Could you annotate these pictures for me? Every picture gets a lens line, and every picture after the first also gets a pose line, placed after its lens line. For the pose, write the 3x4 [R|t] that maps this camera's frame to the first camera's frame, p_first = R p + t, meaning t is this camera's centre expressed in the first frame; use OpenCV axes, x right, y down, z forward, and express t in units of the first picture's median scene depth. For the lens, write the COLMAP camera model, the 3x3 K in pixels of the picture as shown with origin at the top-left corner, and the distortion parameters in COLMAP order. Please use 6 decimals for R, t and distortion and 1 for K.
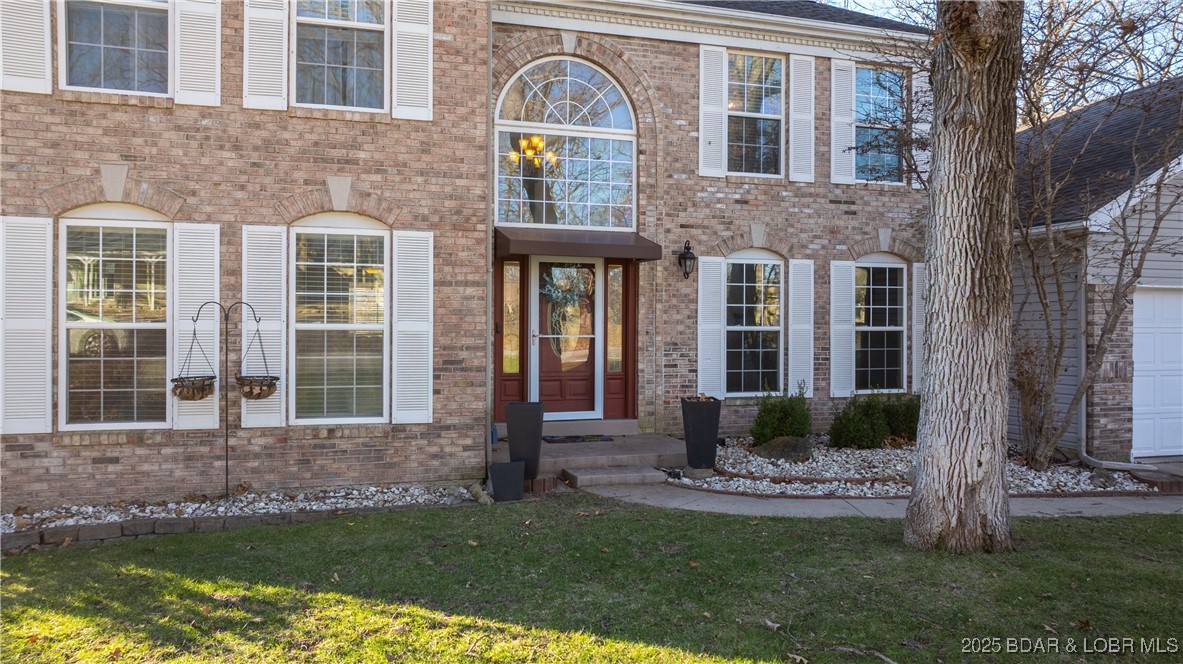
lens RADIAL K [[843.2, 0, 591.5], [0, 843.2, 332.0], [0, 0, 1]] dist [-0.037886, 0.052845]
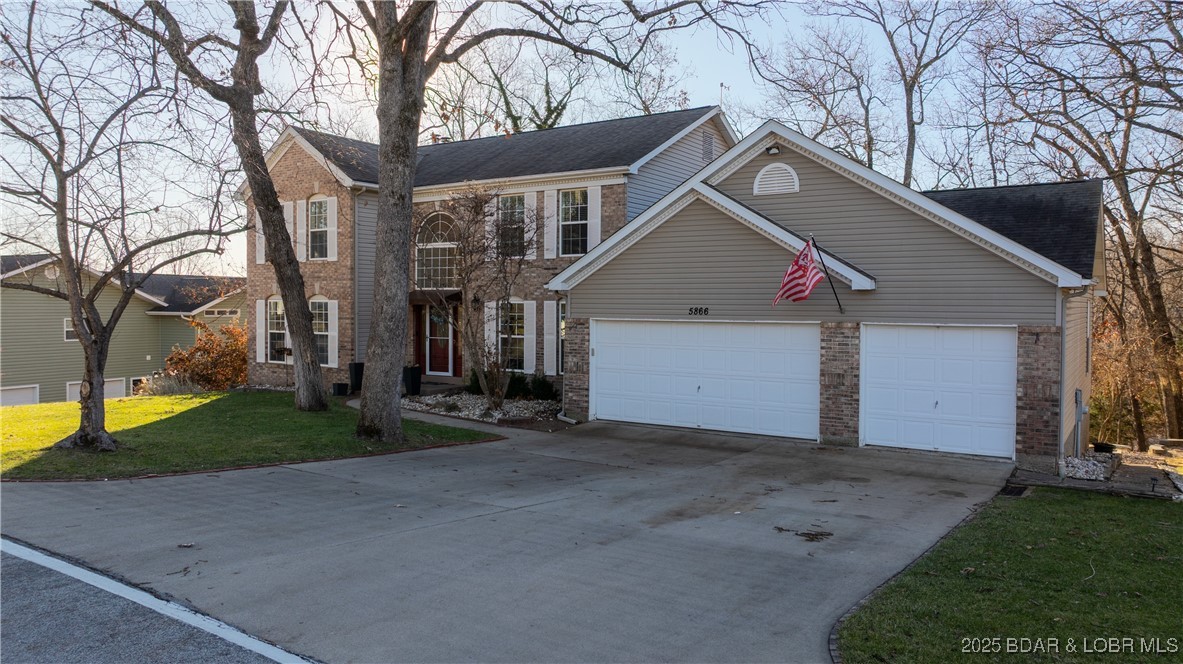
lens RADIAL K [[843.2, 0, 591.5], [0, 843.2, 332.0], [0, 0, 1]] dist [-0.037886, 0.052845]
pose [[0.636150, 0.024317, -0.771182, 2.505067], [-0.010480, 0.999683, 0.022877, -0.085088], [0.771494, -0.006471, 0.636204, -0.134150]]
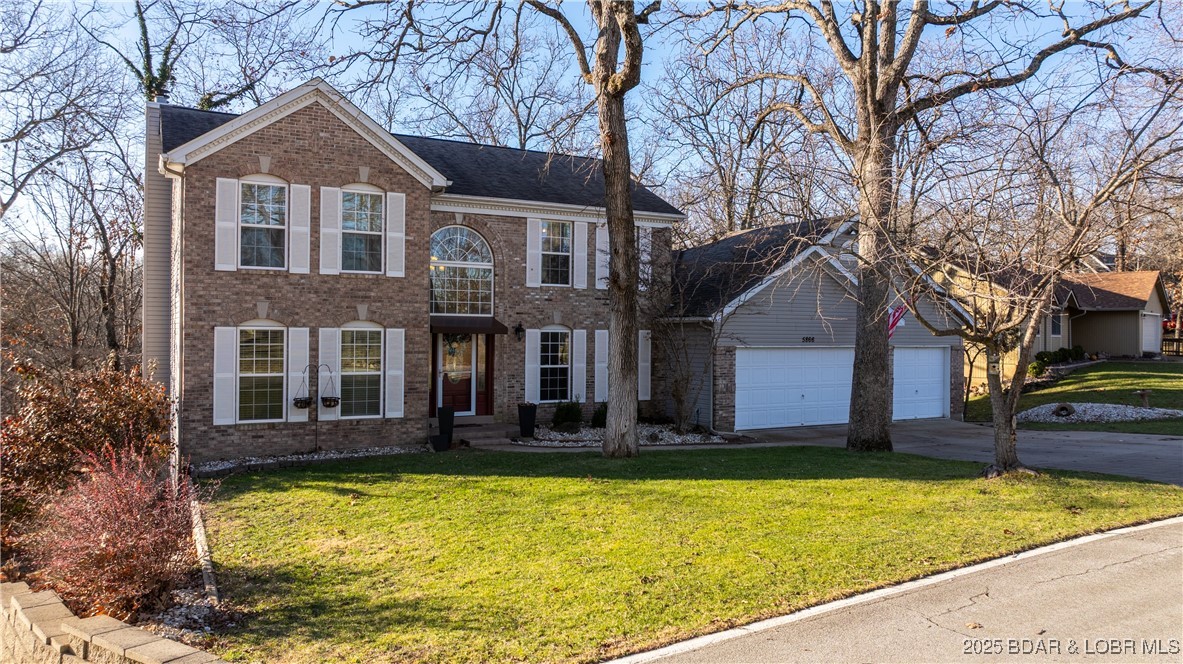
lens RADIAL K [[840.9, 0, 591.5], [0, 840.9, 332.0], [0, 0, 1]] dist [0.007633, 0.001116]
pose [[0.977746, 0.004396, 0.209744, -0.169787], [-0.003687, 0.999986, -0.003775, -0.103201], [-0.209758, 0.002917, 0.977749, -1.195261]]
